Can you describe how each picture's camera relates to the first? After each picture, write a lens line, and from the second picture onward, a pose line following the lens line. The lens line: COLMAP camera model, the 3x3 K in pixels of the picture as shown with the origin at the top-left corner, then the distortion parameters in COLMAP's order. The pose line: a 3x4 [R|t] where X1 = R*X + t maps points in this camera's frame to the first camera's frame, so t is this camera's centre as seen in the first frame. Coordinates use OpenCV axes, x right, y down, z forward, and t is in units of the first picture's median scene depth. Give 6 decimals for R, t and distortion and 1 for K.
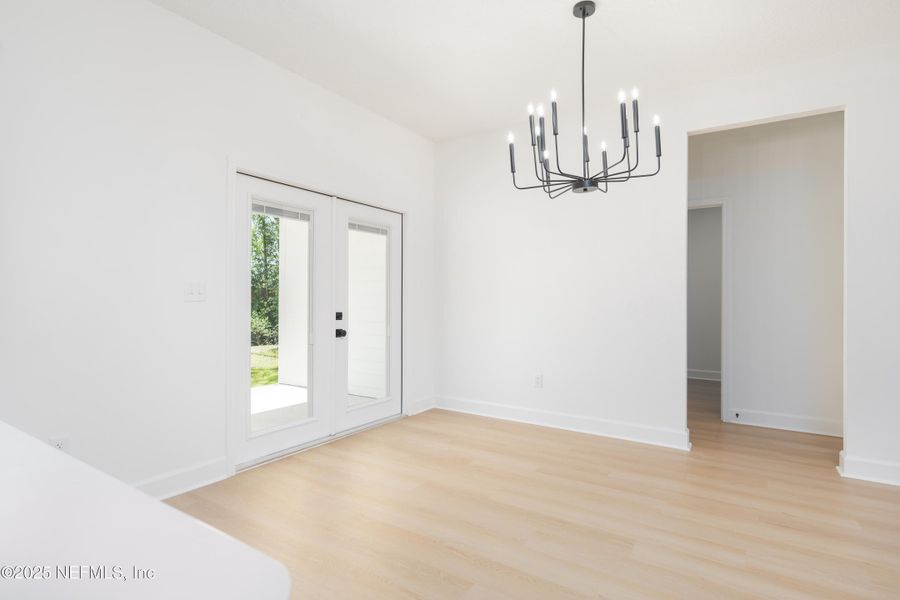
lens RADIAL K [[440.3, 0, 450.0], [0, 440.3, 300.0], [0, 0, 1]] dist [-0.000766, -0.000138]
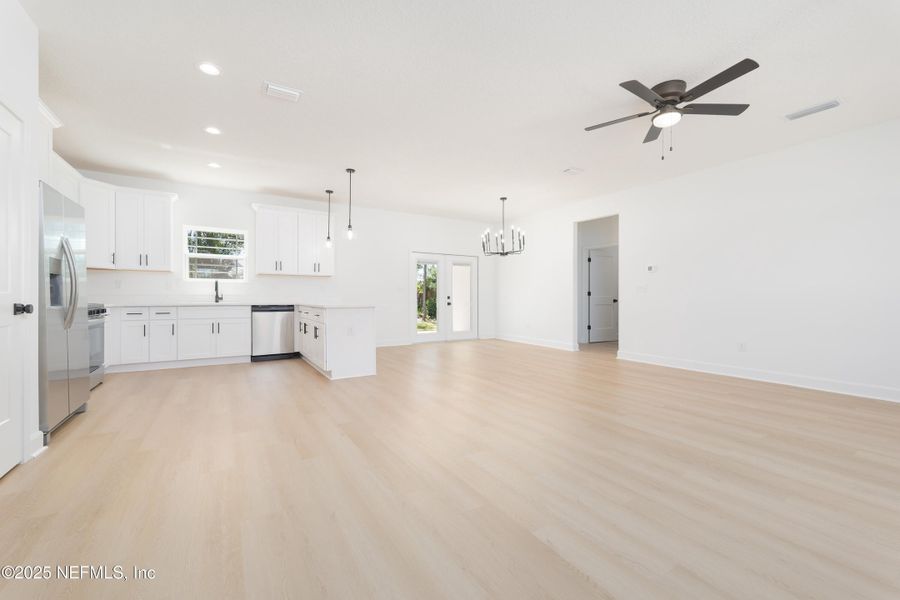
lens RADIAL K [[369.3, 0, 450.0], [0, 369.3, 300.0], [0, 0, 1]] dist [0.000662, 0.000030]
pose [[0.896634, -0.001110, -0.442771, 0.775338], [0.006015, 0.999935, 0.009674, 0.028437], [0.442732, -0.011337, 0.896583, -1.069932]]
